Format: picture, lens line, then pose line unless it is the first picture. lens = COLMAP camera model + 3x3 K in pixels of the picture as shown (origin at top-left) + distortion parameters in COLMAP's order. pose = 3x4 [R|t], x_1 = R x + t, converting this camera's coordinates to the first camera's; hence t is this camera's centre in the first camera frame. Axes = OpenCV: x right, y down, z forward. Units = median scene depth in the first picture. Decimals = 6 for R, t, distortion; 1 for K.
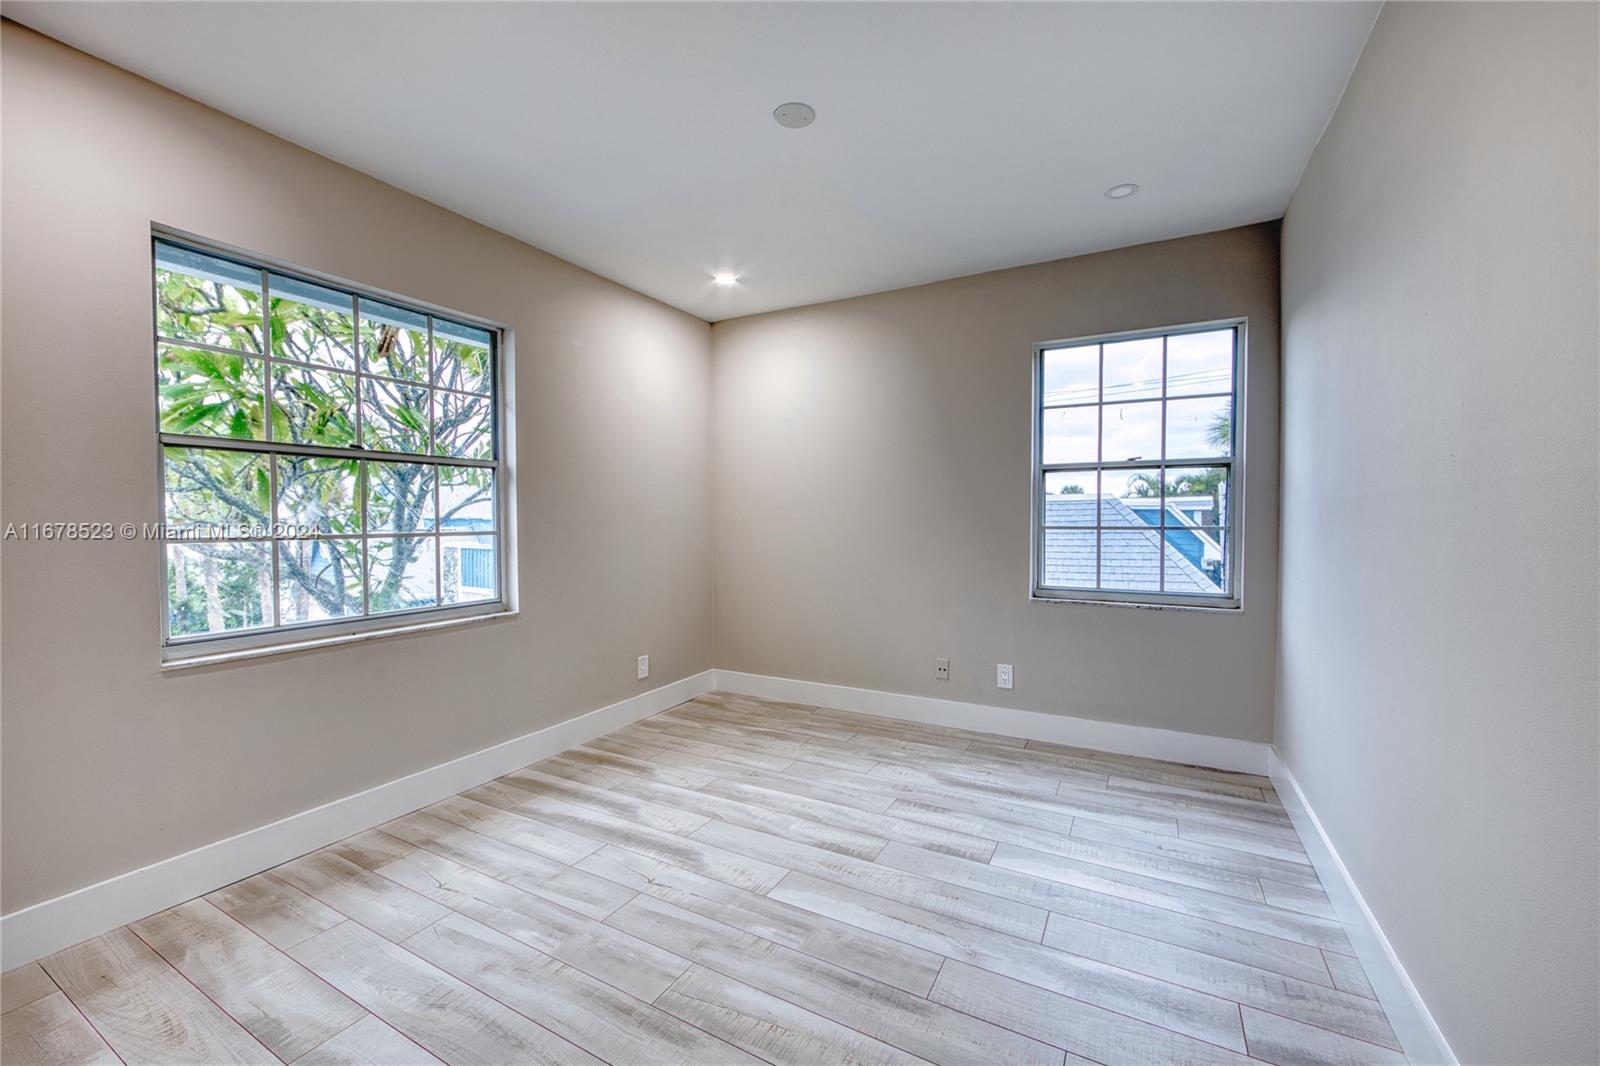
lens RADIAL K [[630.7, 0, 804.2], [0, 630.7, 533.4], [0, 0, 1]] dist [-0.013347, 0.000015]
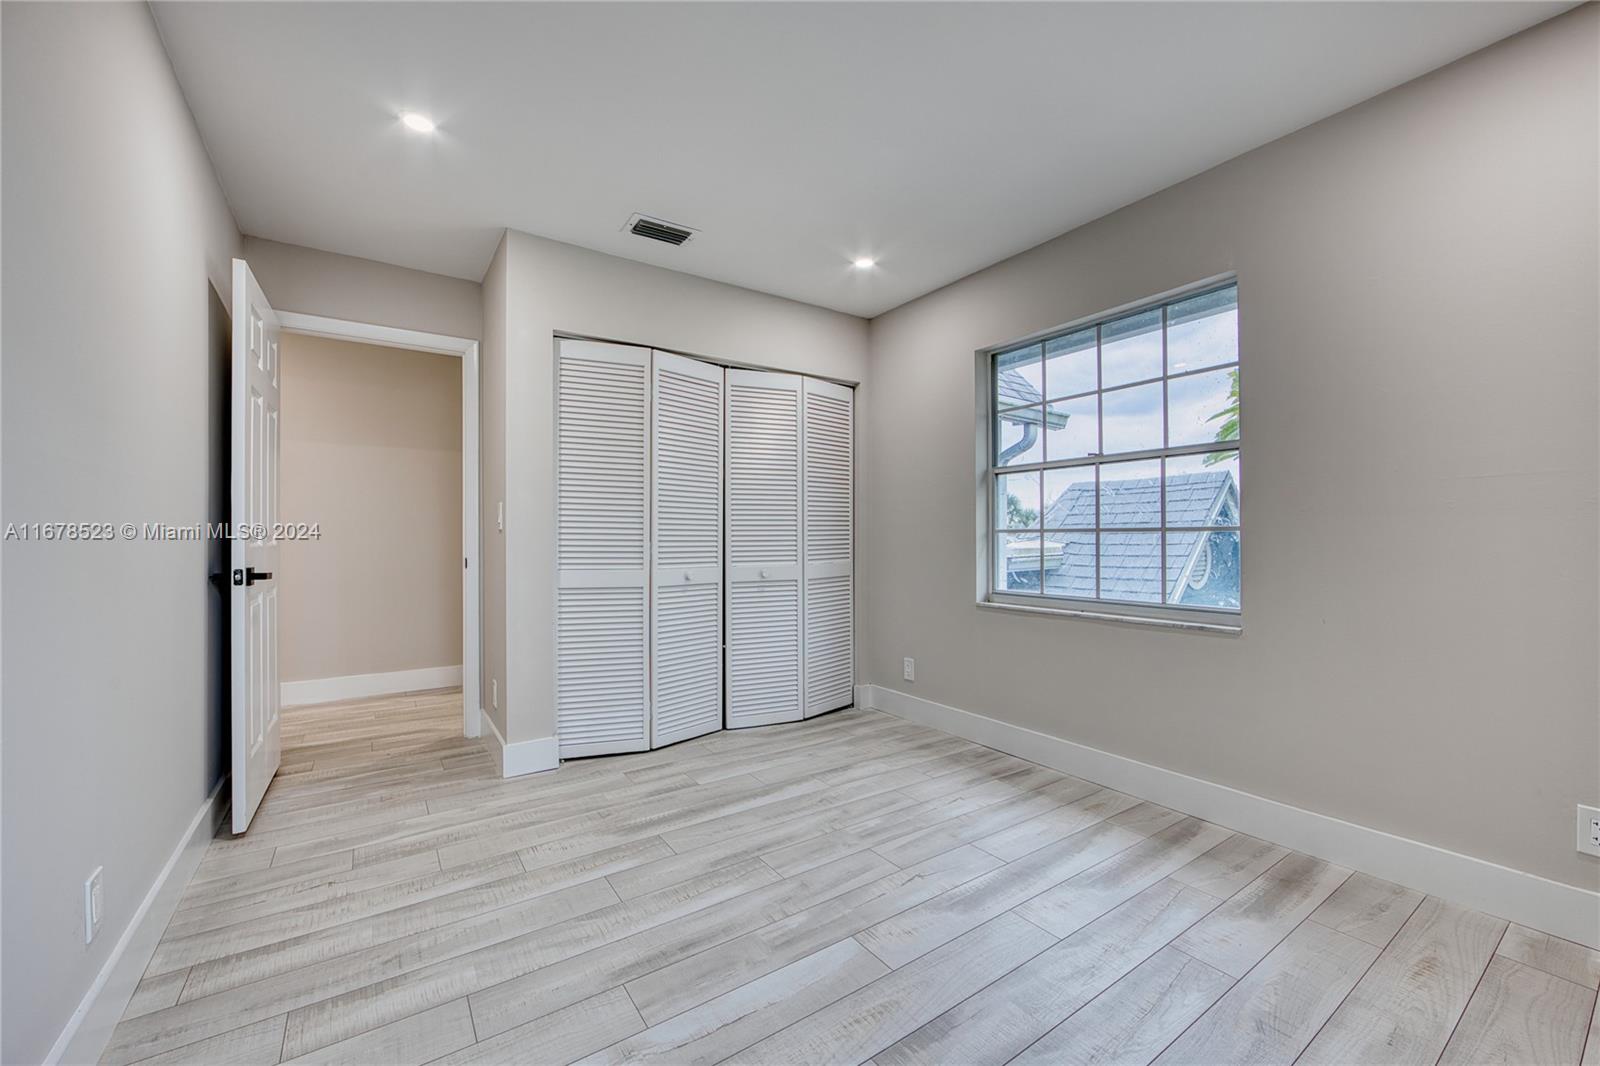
lens RADIAL K [[636.5, 0, 807.1], [0, 636.5, 532.3], [0, 0, 1]] dist [-0.013180, 0.000415]
pose [[-0.452904, -0.001471, -0.891558, 0.706463], [-0.018438, 0.999800, 0.007717, 0.010346], [0.891368, 0.019934, -0.452841, 1.253643]]
